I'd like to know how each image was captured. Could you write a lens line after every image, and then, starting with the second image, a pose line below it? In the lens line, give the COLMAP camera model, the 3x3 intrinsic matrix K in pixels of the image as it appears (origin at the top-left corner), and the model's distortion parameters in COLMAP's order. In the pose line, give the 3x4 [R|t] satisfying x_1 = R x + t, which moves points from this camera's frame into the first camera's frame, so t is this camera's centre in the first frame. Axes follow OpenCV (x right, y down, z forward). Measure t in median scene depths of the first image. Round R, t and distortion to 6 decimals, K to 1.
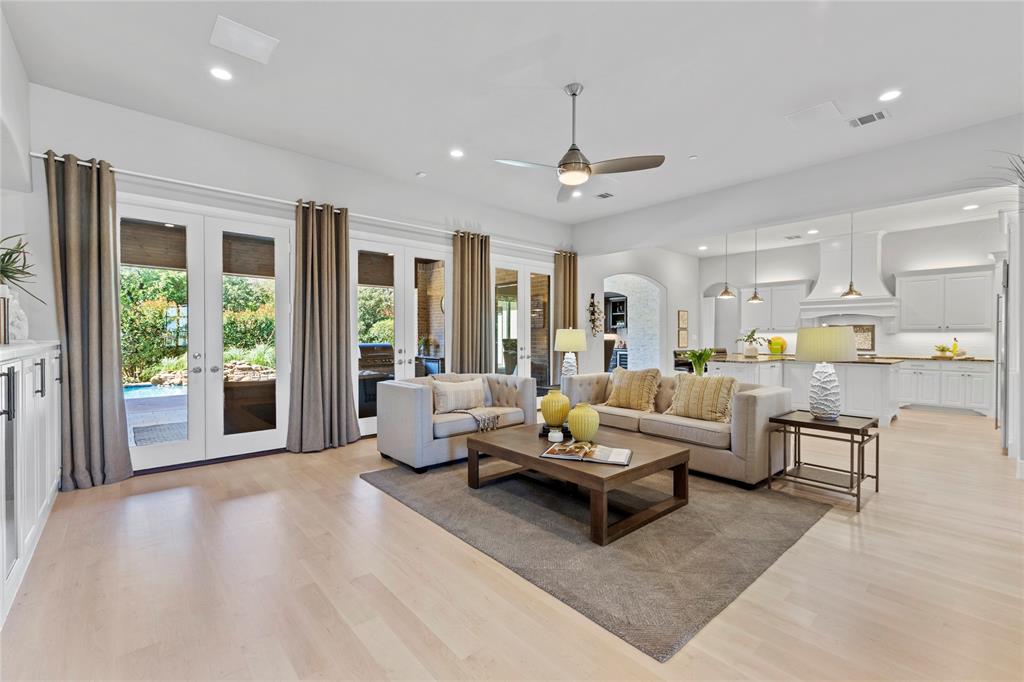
lens RADIAL K [[439.3, 0, 515.2], [0, 439.3, 342.0], [0, 0, 1]] dist [0.000486, -0.000948]
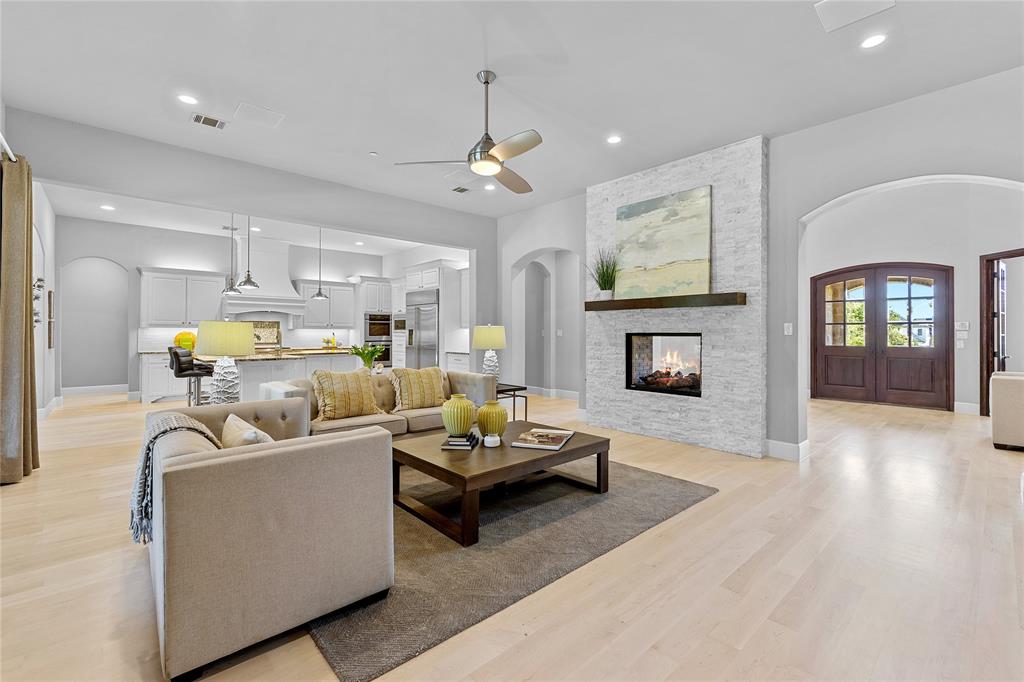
lens RADIAL K [[439.3, 0, 519.1], [0, 439.3, 332.9], [0, 0, 1]] dist [0.000486, -0.000948]
pose [[-0.019719, -0.001455, 0.999805, -0.612434], [0.009339, 0.999955, 0.001639, -0.010094], [-0.999762, 0.009369, -0.019704, 0.702114]]
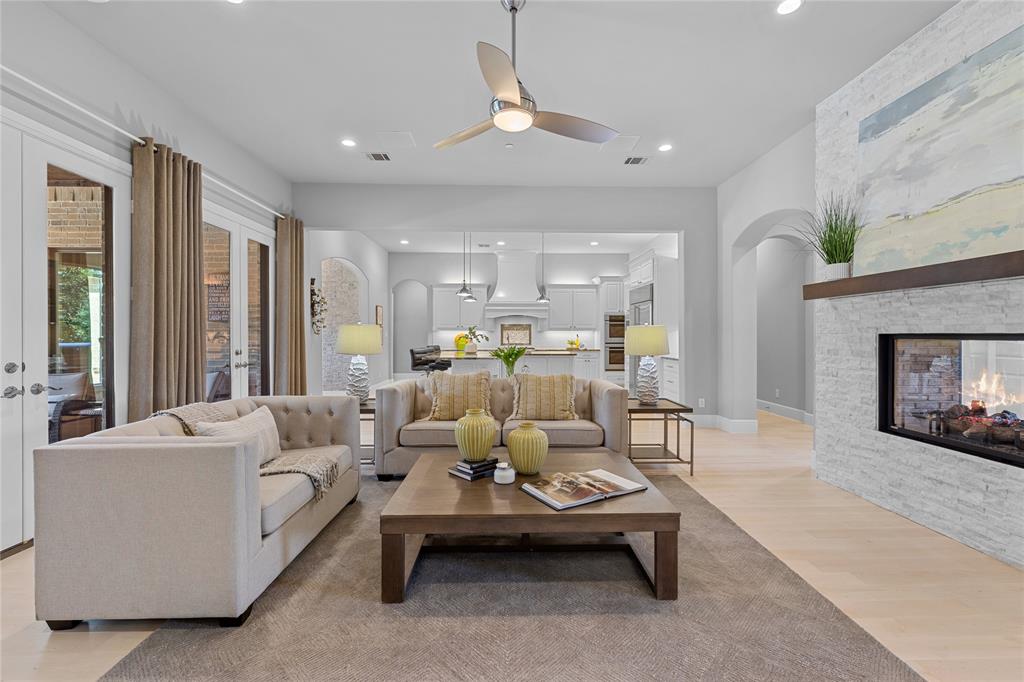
lens RADIAL K [[439.3, 0, 518.6], [0, 439.3, 337.5], [0, 0, 1]] dist [0.000486, -0.000948]
pose [[0.638795, -0.006712, 0.769348, -0.320721], [0.009292, 0.999956, 0.001008, -0.005807], [-0.769321, 0.006505, 0.638829, 0.386203]]
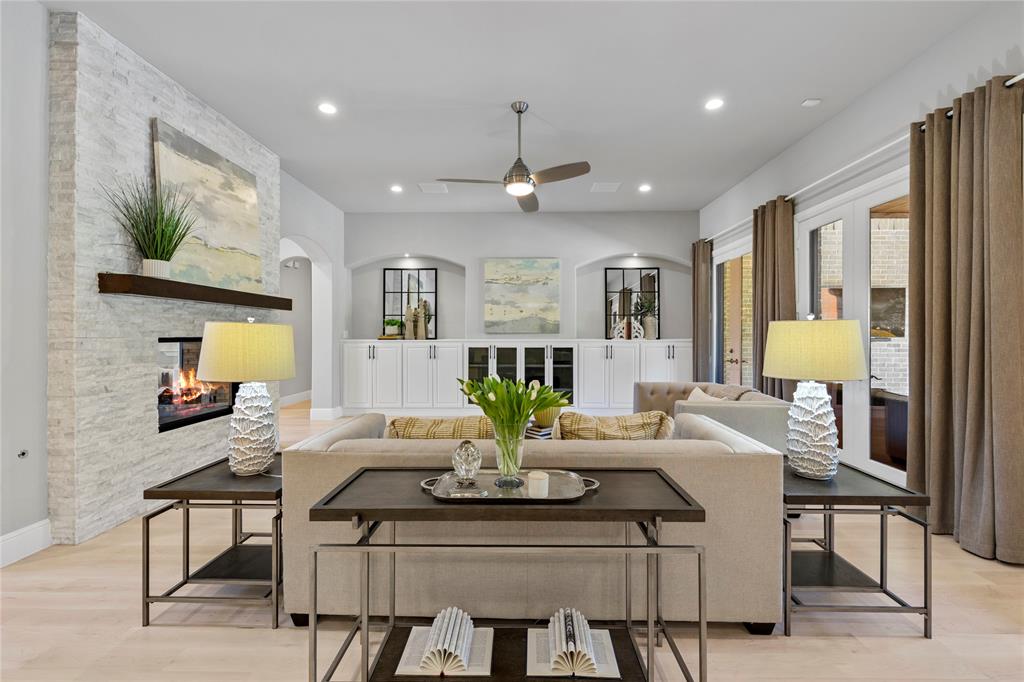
lens RADIAL K [[439.3, 0, 511.5], [0, 439.3, 339.3], [0, 0, 1]] dist [0.000486, -0.000948]
pose [[-0.686508, 0.007911, -0.727080, 0.683101], [-0.006930, 0.999824, 0.017421, -0.019033], [0.727090, 0.016998, -0.686332, 1.274350]]
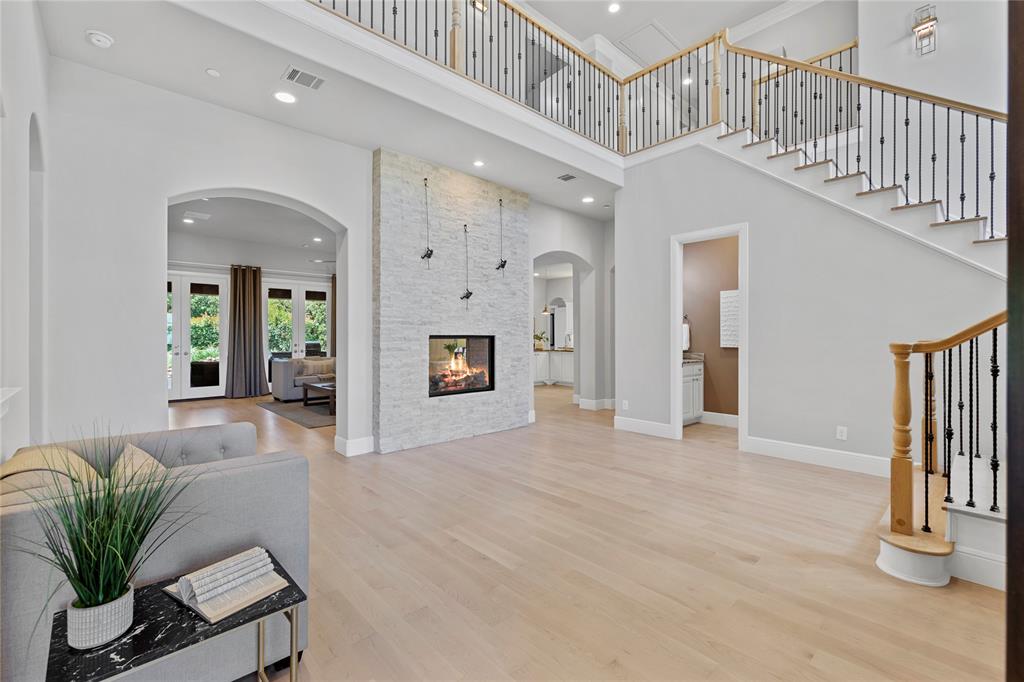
lens RADIAL K [[439.3, 0, 512.9], [0, 439.3, 337.9], [0, 0, 1]] dist [0.000486, -0.000948]
pose [[0.999706, -0.004892, 0.023767, 0.650296], [0.005102, 0.999948, -0.008790, 0.013291], [-0.023723, 0.008909, 0.999679, -0.888151]]
